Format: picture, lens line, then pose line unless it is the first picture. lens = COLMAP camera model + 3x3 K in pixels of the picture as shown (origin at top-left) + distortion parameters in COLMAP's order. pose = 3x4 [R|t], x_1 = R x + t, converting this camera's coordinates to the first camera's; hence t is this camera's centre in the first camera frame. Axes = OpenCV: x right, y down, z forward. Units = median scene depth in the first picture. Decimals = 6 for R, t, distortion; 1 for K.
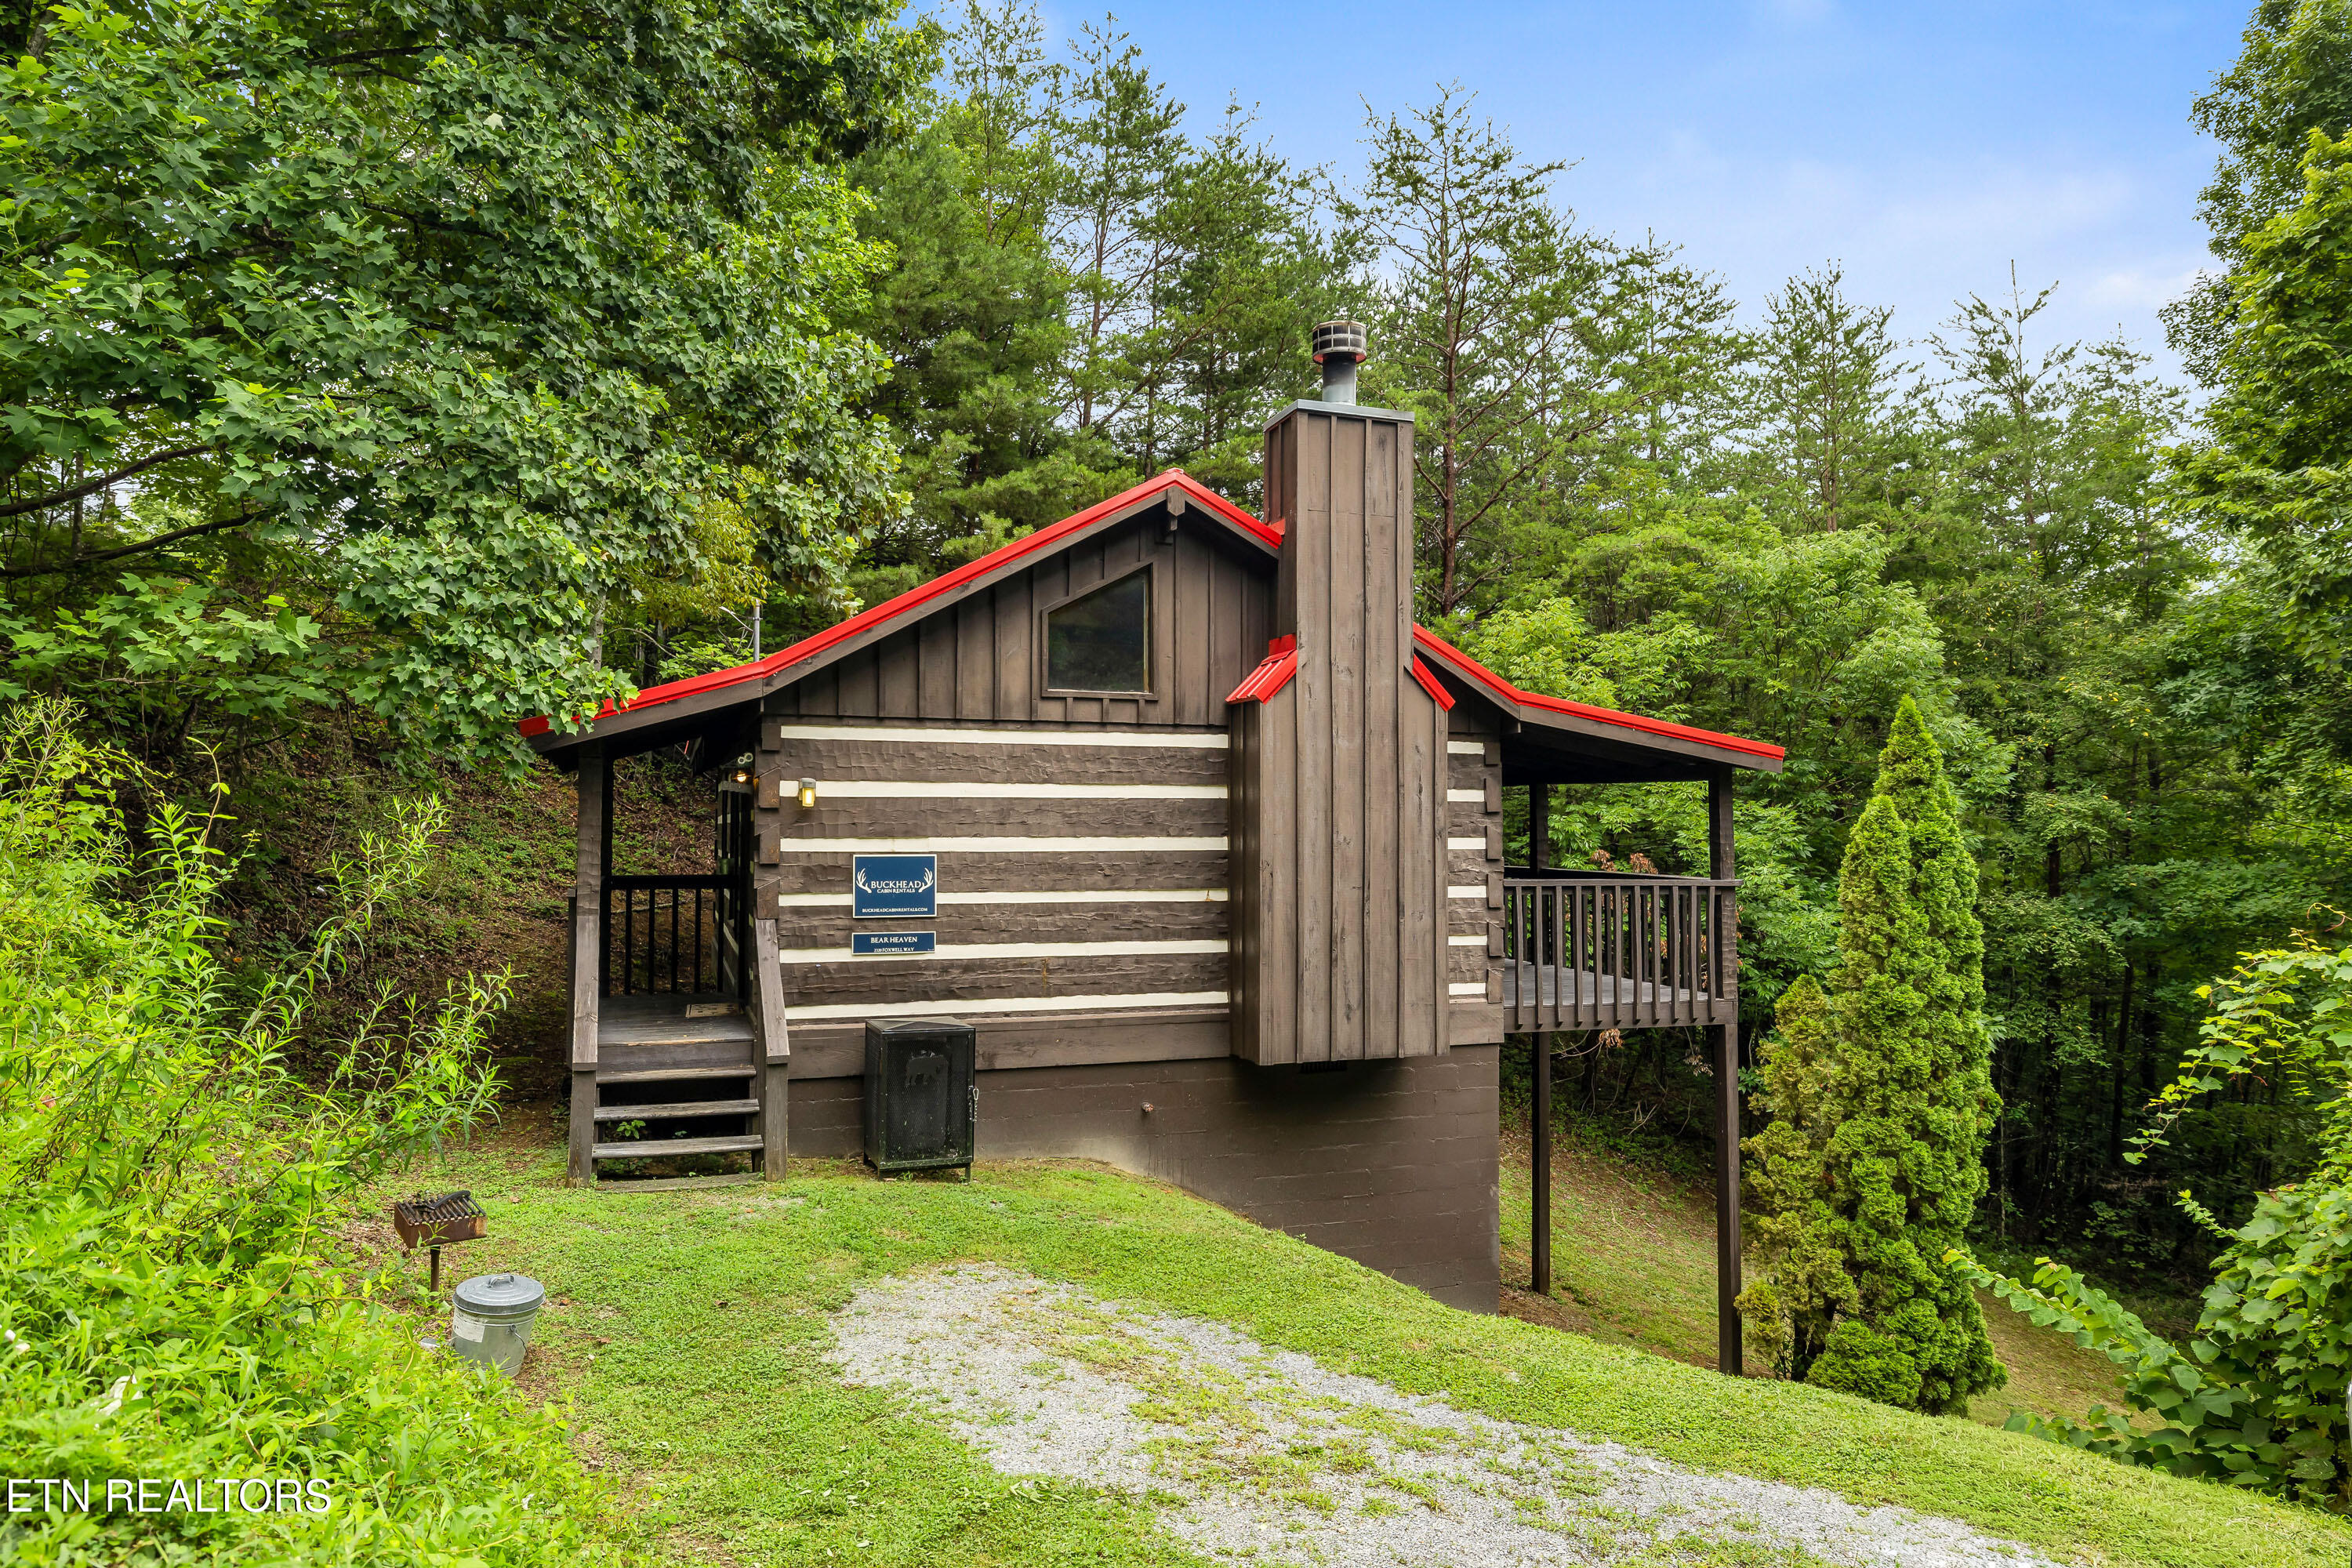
lens RADIAL K [[1529.4, 0, 1106.8], [0, 1529.4, 766.9], [0, 0, 1]] dist [-0.007813, 0.000697]
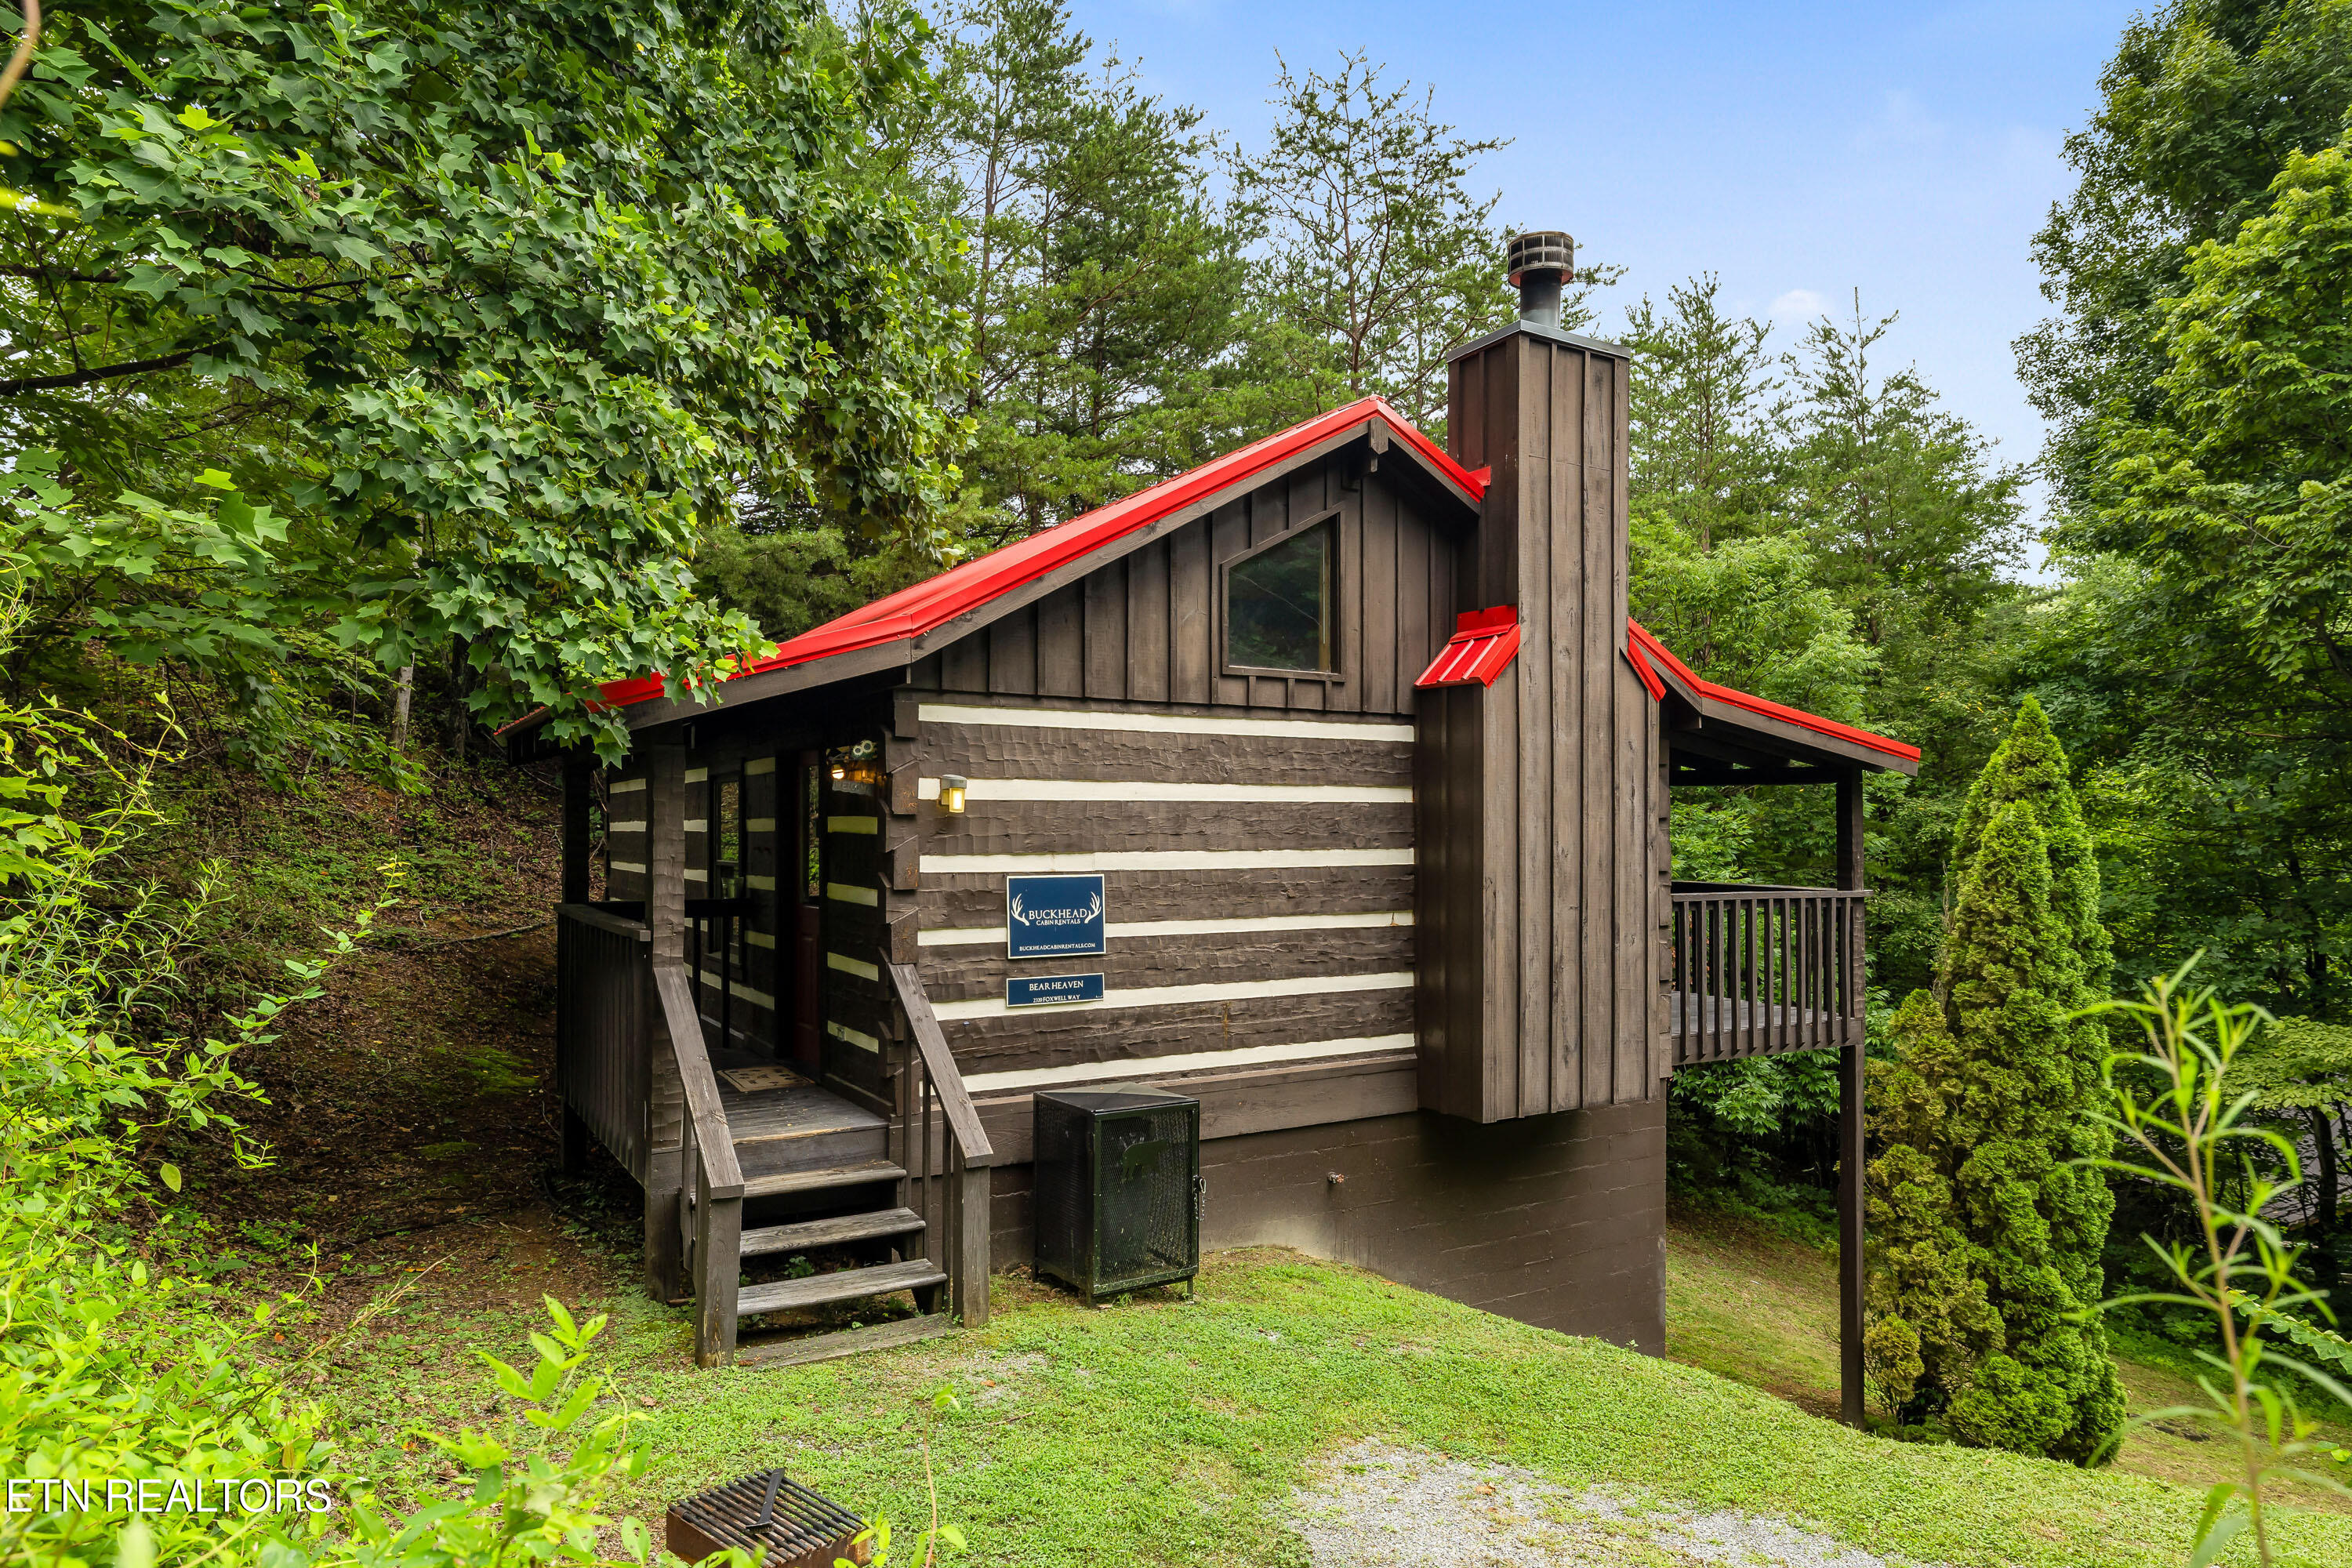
lens RADIAL K [[1458.0, 0, 1136.1], [0, 1458.0, 829.3], [0, 0, 1]] dist [0.005109, -0.002923]
pose [[0.973741, -0.002624, 0.227645, -0.240381], [-0.006593, 0.999189, 0.039718, 0.004516], [-0.227564, -0.040176, 0.972934, 0.251876]]
